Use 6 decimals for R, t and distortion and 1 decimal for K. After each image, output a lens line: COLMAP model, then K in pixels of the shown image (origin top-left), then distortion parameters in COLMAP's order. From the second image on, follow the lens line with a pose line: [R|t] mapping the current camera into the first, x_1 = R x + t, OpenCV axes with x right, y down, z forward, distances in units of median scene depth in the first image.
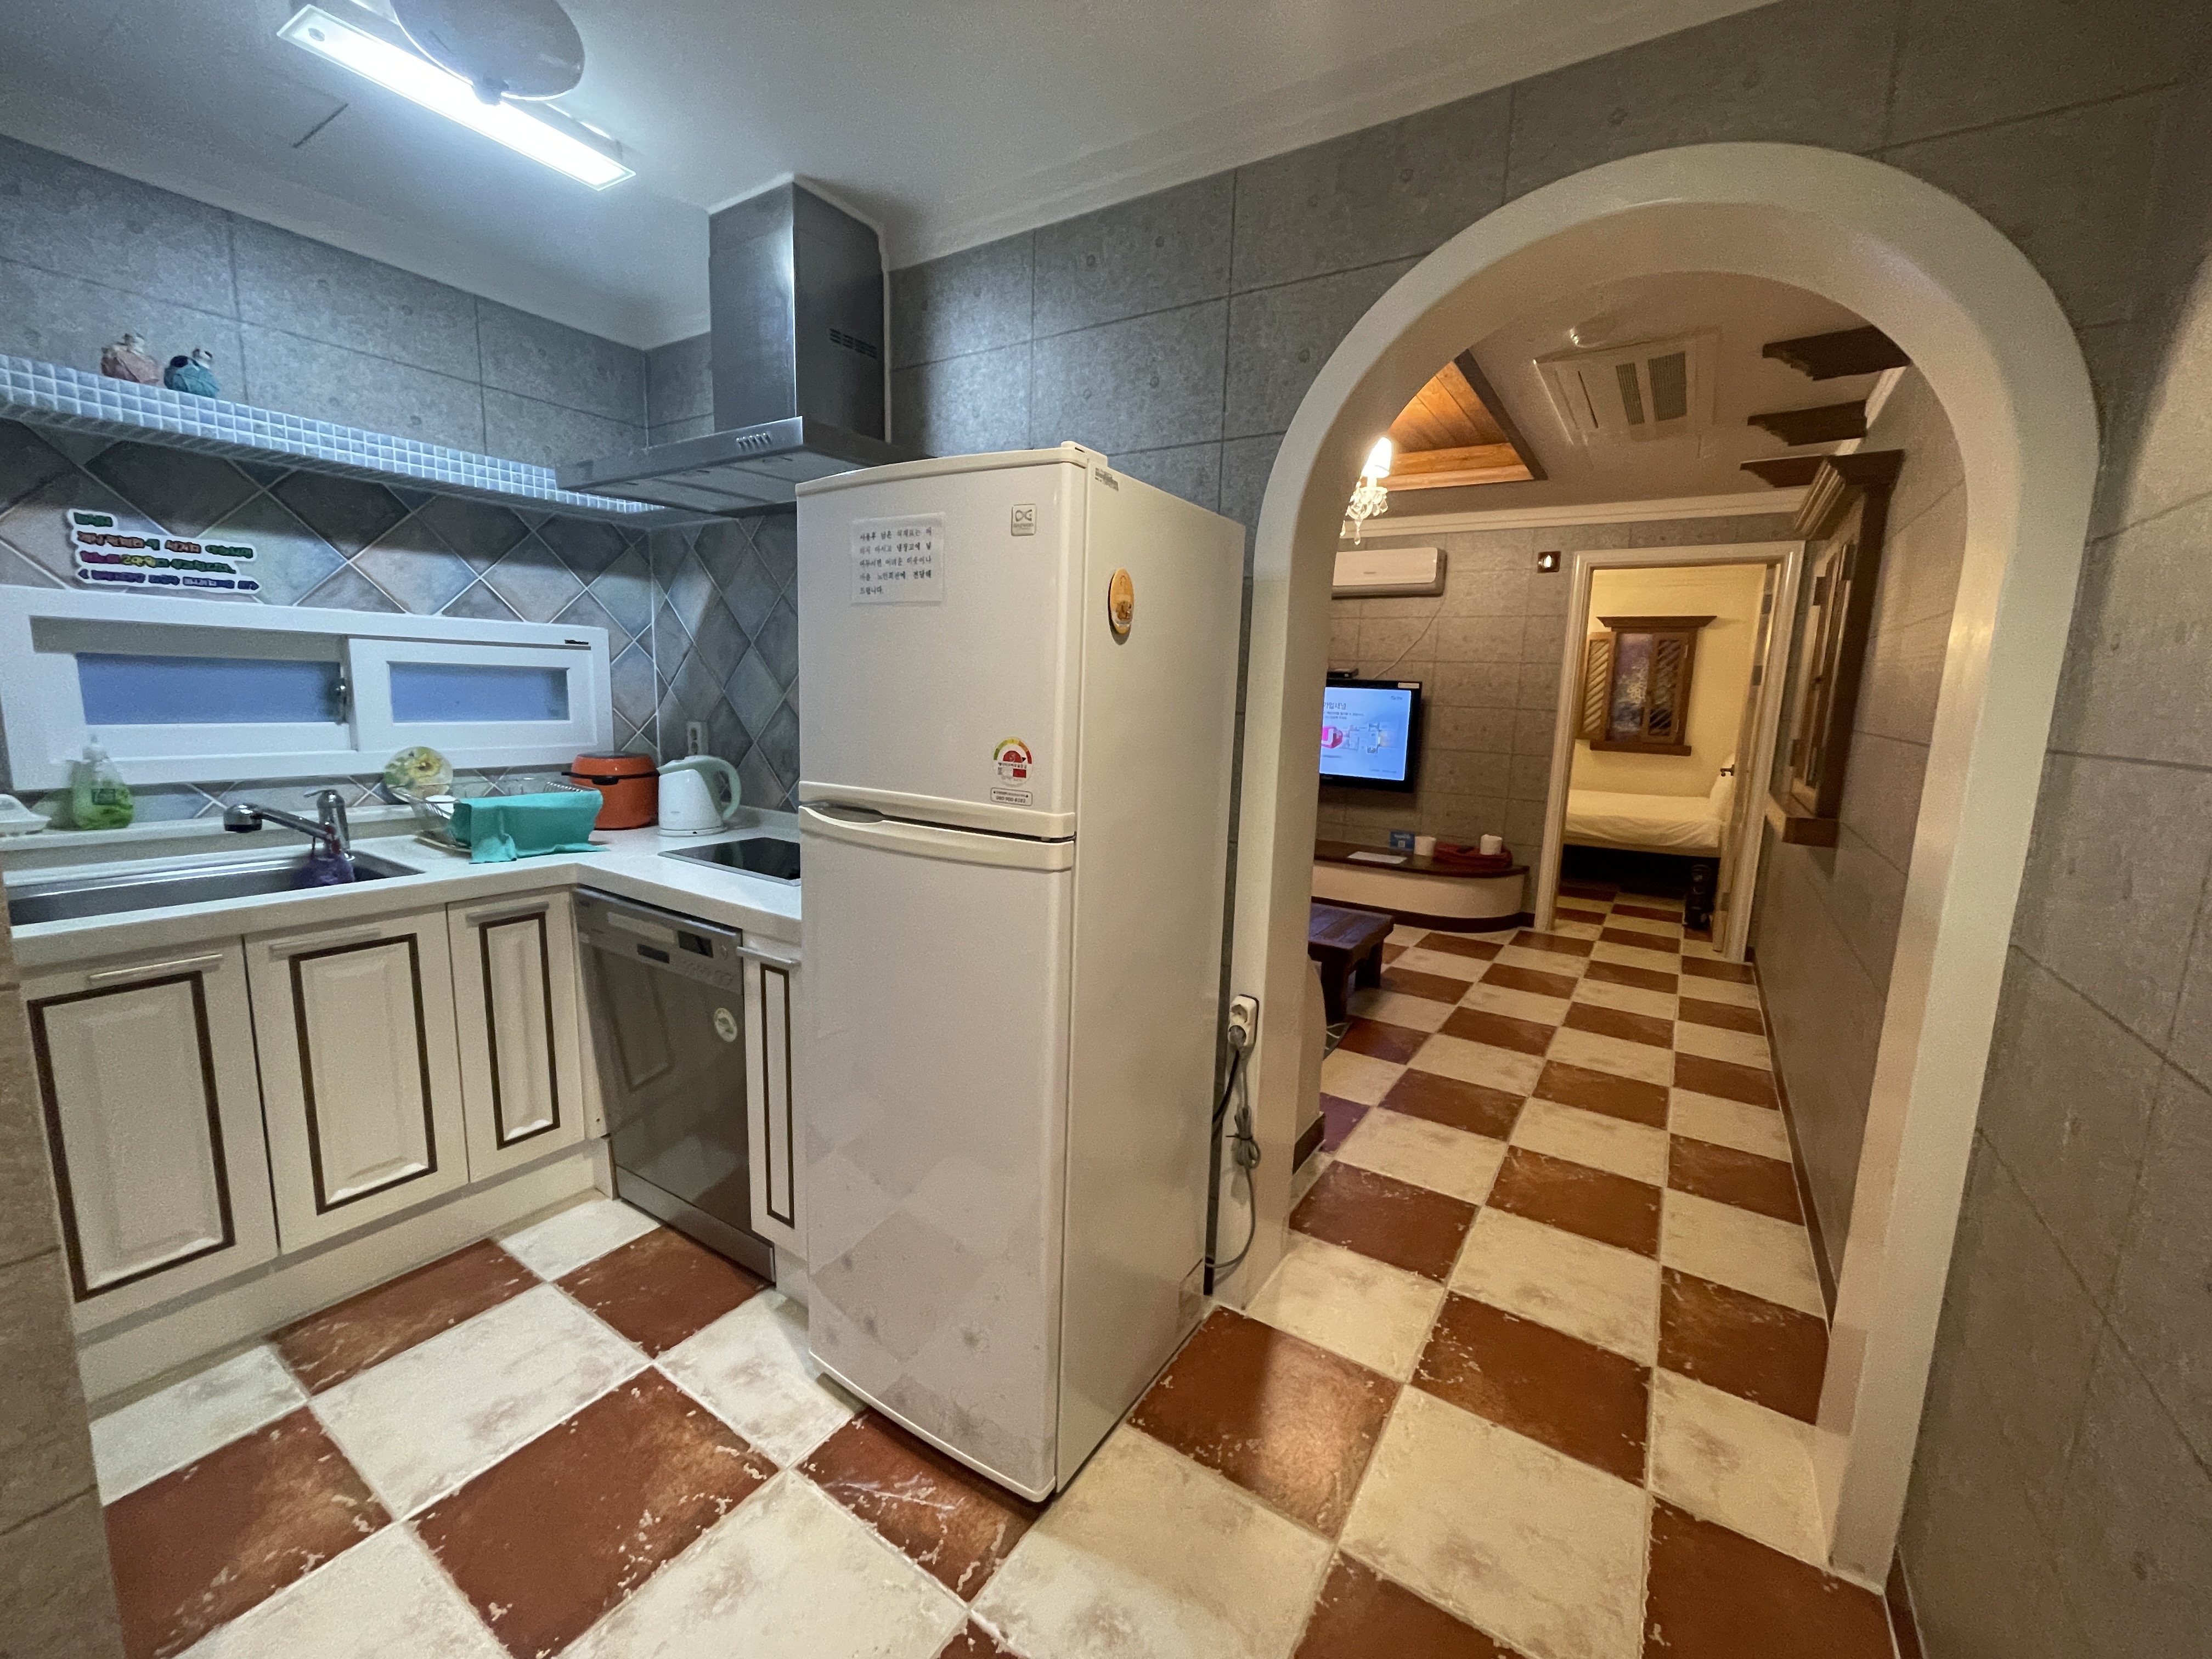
lens RADIAL K [[894.0, 0, 1105.7], [0, 894.0, 823.3], [0, 0, 1]] dist [-0.009322, 0.004281]
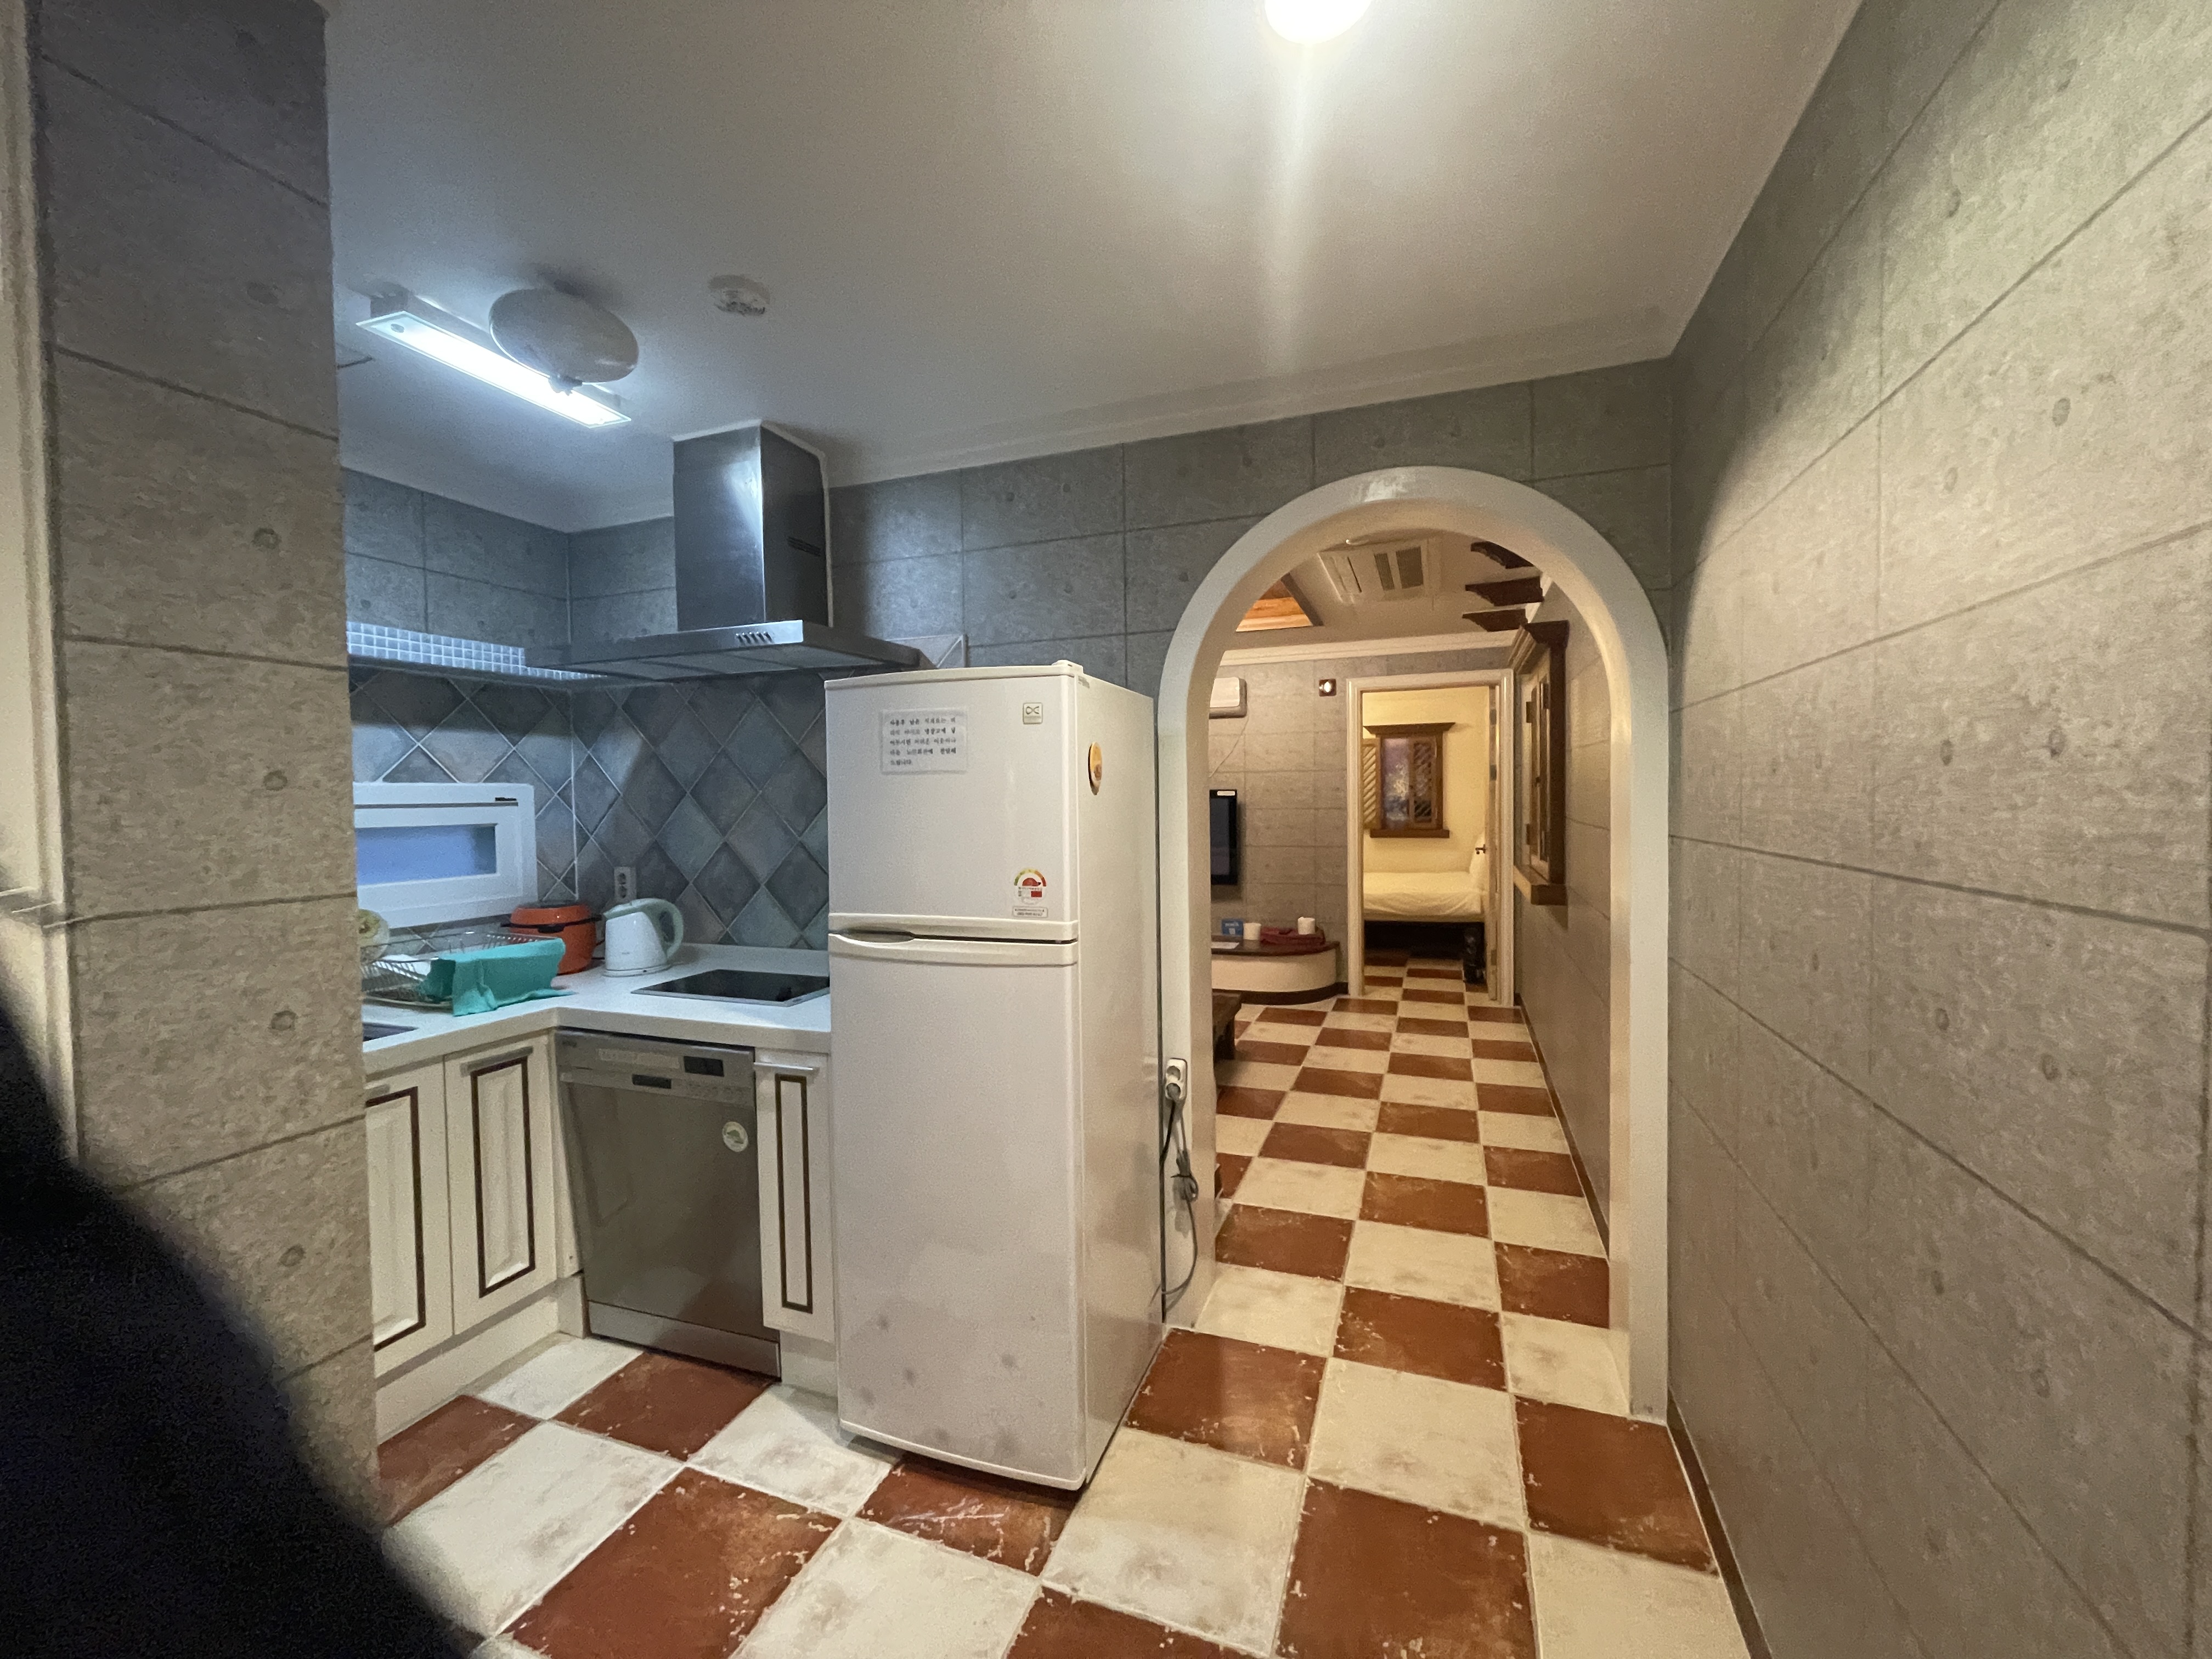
lens RADIAL K [[894.0, 0, 1105.7], [0, 894.0, 823.3], [0, 0, 1]] dist [-0.009322, 0.004281]
pose [[0.974247, -0.054431, 0.218817, -0.178469], [0.080061, 0.990700, -0.110020, -0.003897], [-0.210793, 0.124706, 0.969544, -0.215445]]
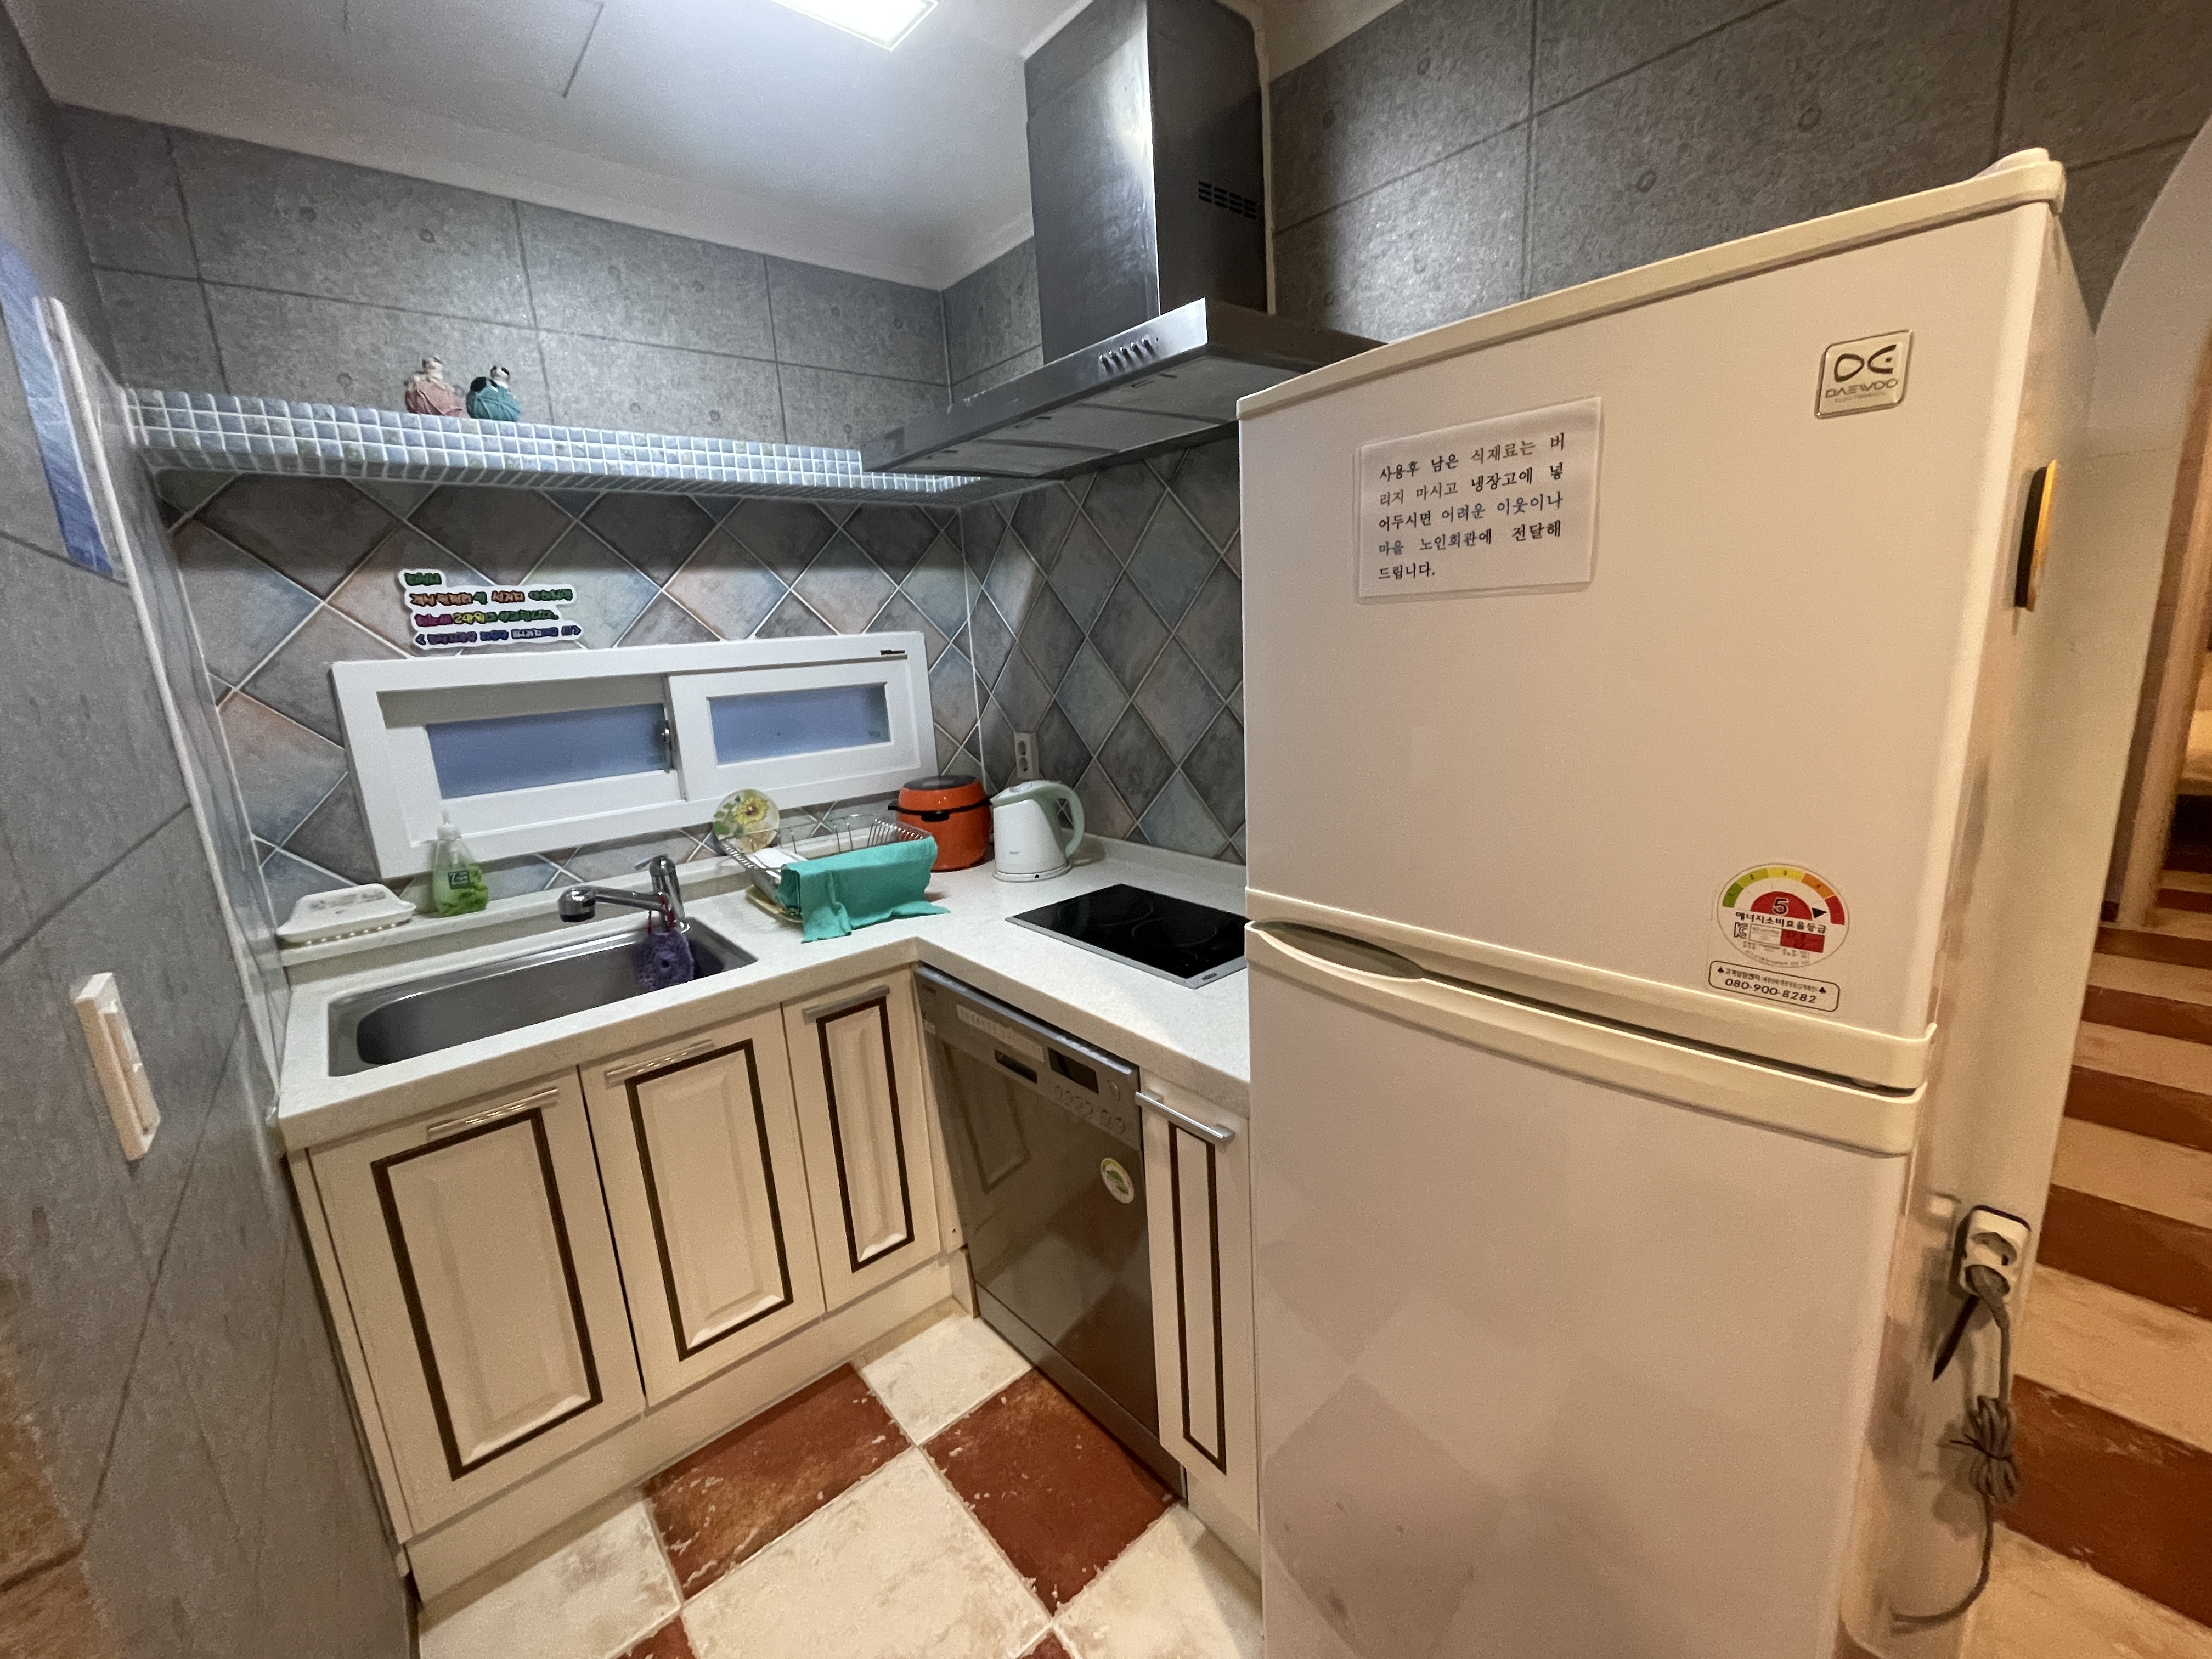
lens RADIAL K [[894.0, 0, 1105.7], [0, 894.0, 823.3], [0, 0, 1]] dist [-0.009322, 0.004281]
pose [[0.956149, -0.028437, -0.291496, -0.192724], [0.047209, 0.997225, 0.057565, -0.101306], [0.289050, -0.068802, 0.954838, 0.286863]]
